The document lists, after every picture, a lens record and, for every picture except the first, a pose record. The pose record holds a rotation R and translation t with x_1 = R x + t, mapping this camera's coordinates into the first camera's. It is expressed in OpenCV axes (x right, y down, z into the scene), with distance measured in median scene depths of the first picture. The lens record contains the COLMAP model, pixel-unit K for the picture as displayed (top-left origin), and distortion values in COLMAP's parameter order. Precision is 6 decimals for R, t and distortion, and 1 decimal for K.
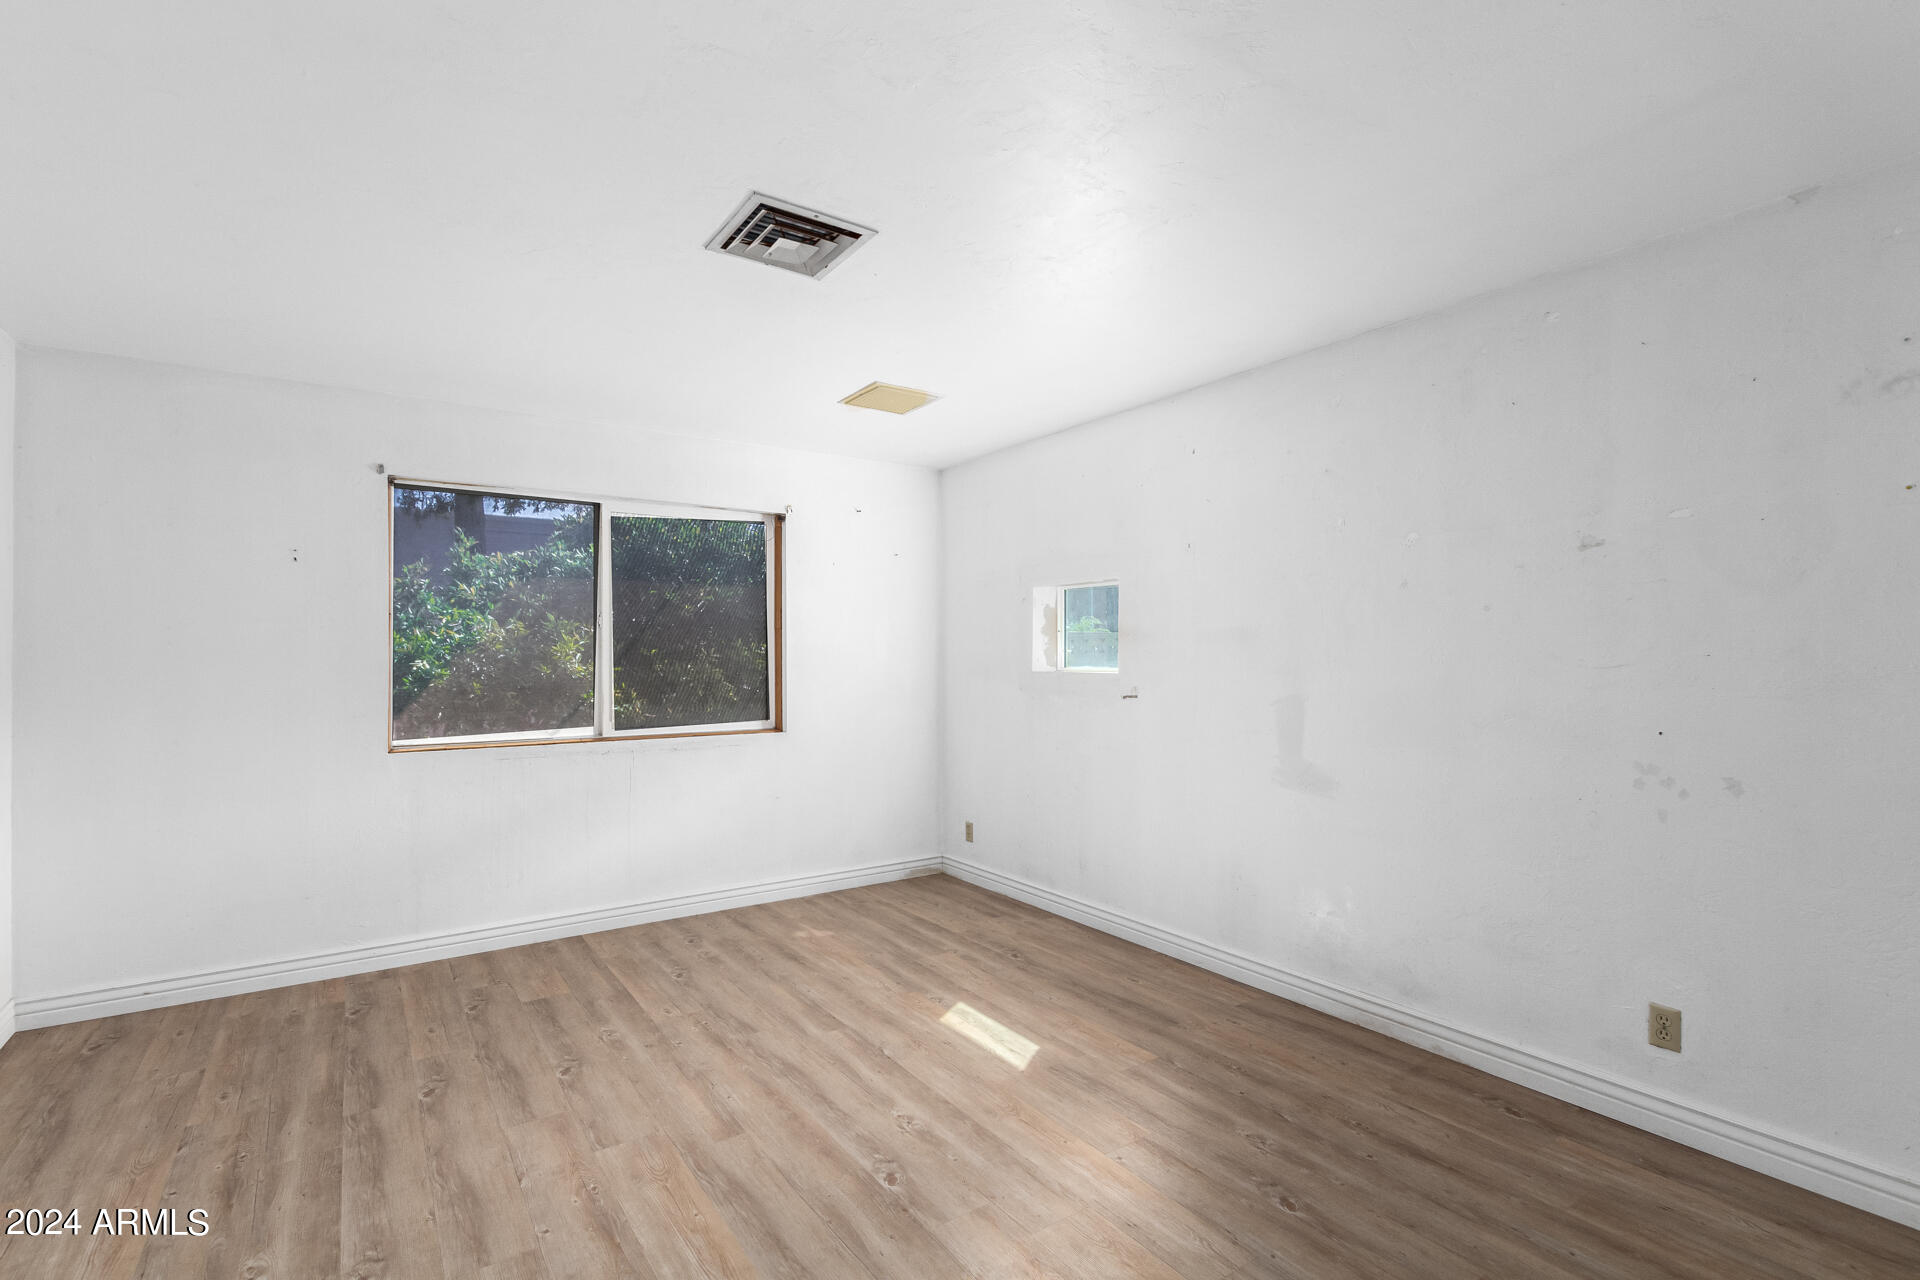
lens RADIAL K [[870.3, 0, 964.5], [0, 870.3, 643.5], [0, 0, 1]] dist [0.011434, -0.003938]
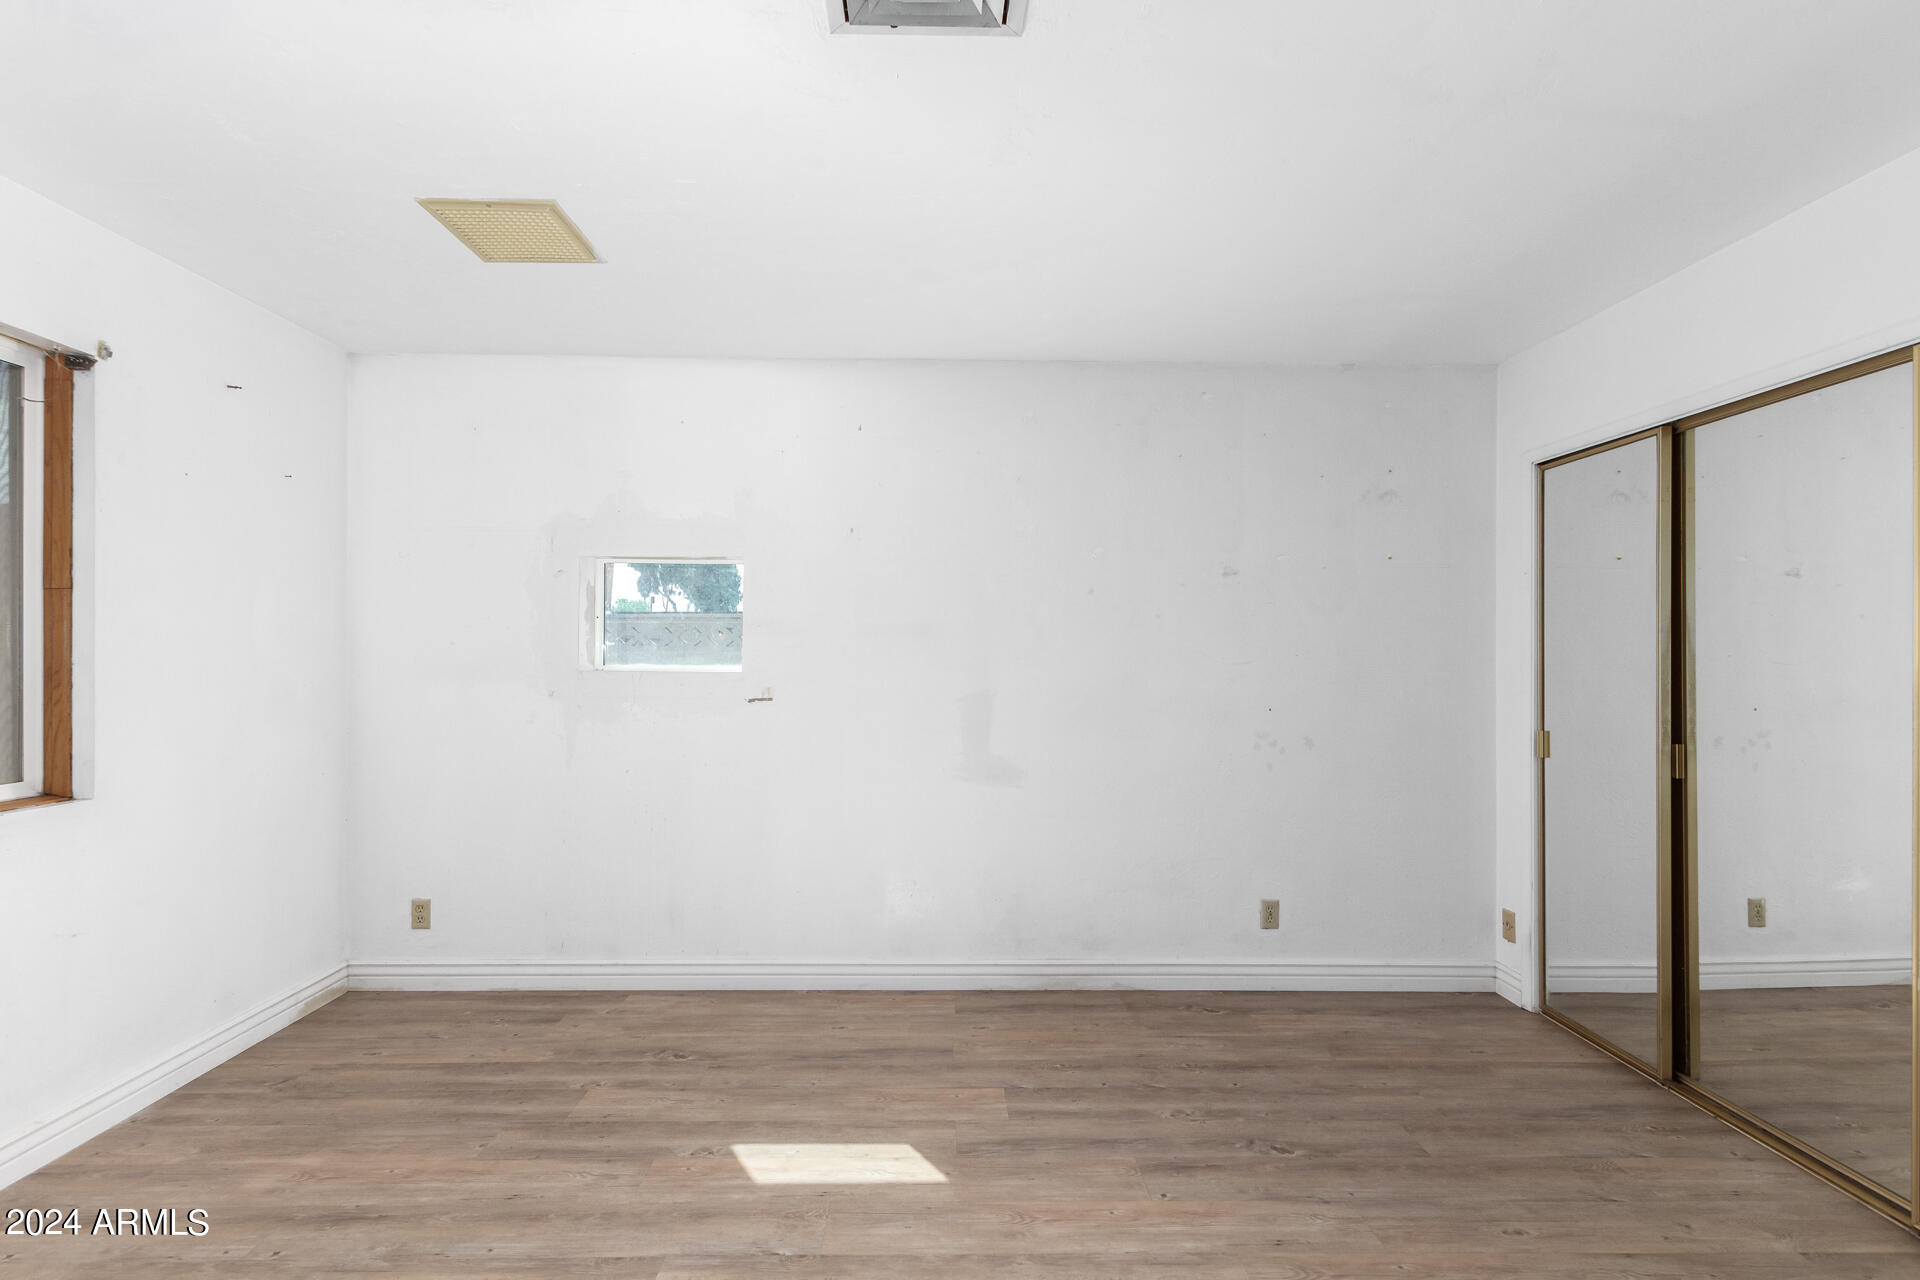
lens RADIAL K [[870.3, 0, 942.3], [0, 870.3, 646.1], [0, 0, 1]] dist [0.011434, -0.003938]
pose [[0.561793, 0.011998, 0.827191, -0.574650], [-0.020460, 0.999790, -0.000606, 0.008600], [-0.827025, -0.016584, 0.561921, 0.537415]]
